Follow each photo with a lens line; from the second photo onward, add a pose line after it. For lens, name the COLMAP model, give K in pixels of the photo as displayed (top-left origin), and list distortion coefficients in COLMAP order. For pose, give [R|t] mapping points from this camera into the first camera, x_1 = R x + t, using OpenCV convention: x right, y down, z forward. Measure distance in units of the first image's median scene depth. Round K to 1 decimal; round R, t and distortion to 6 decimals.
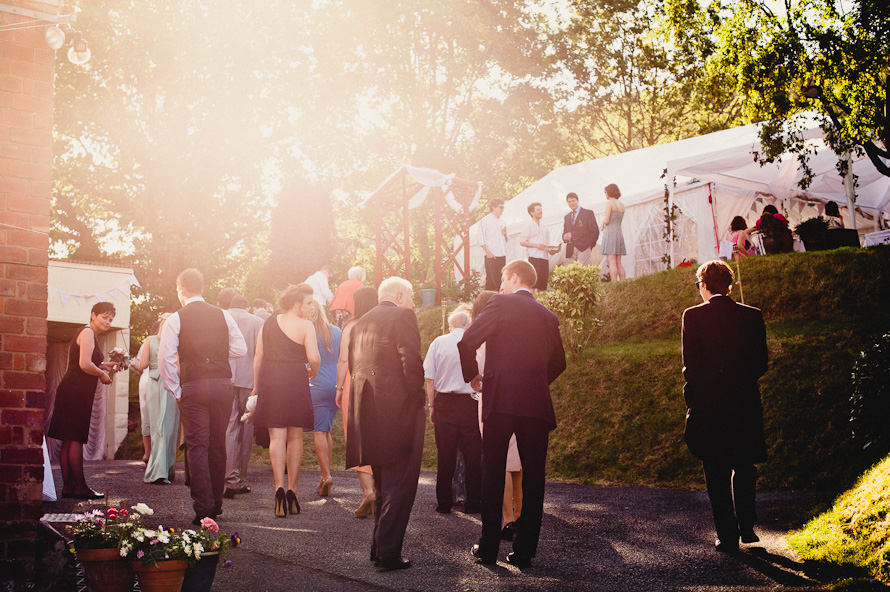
lens RADIAL K [[1505.9, 0, 445.0], [0, 1505.9, 296.0], [0, 0, 1]] dist [-0.261162, 0.049378]
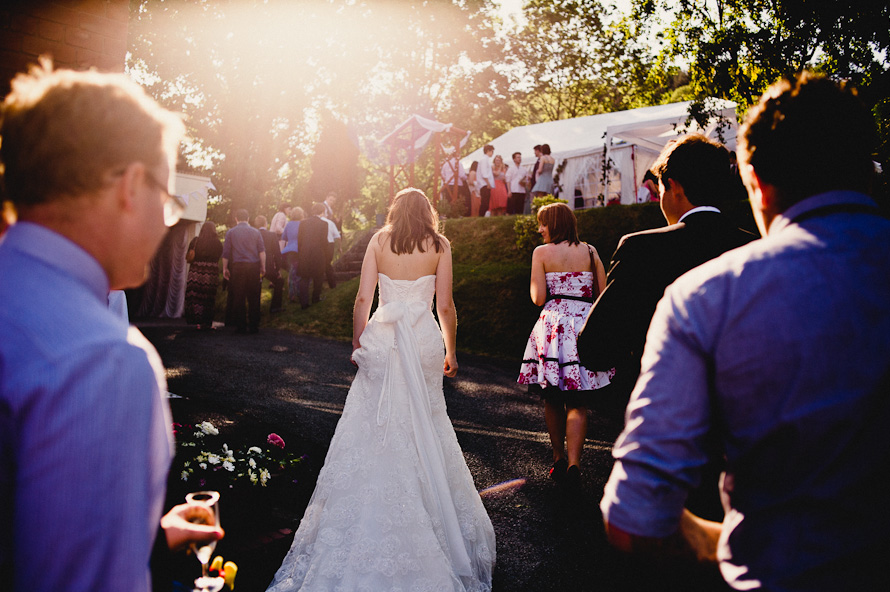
lens RADIAL K [[926.7, 0, 445.0], [0, 926.7, 296.0], [0, 0, 1]] dist [-0.080981, 0.034864]
pose [[0.996769, 0.063889, 0.048674, -0.029312], [-0.068110, 0.993549, 0.090671, -0.001815], [-0.042567, -0.093694, 0.994691, 0.140452]]
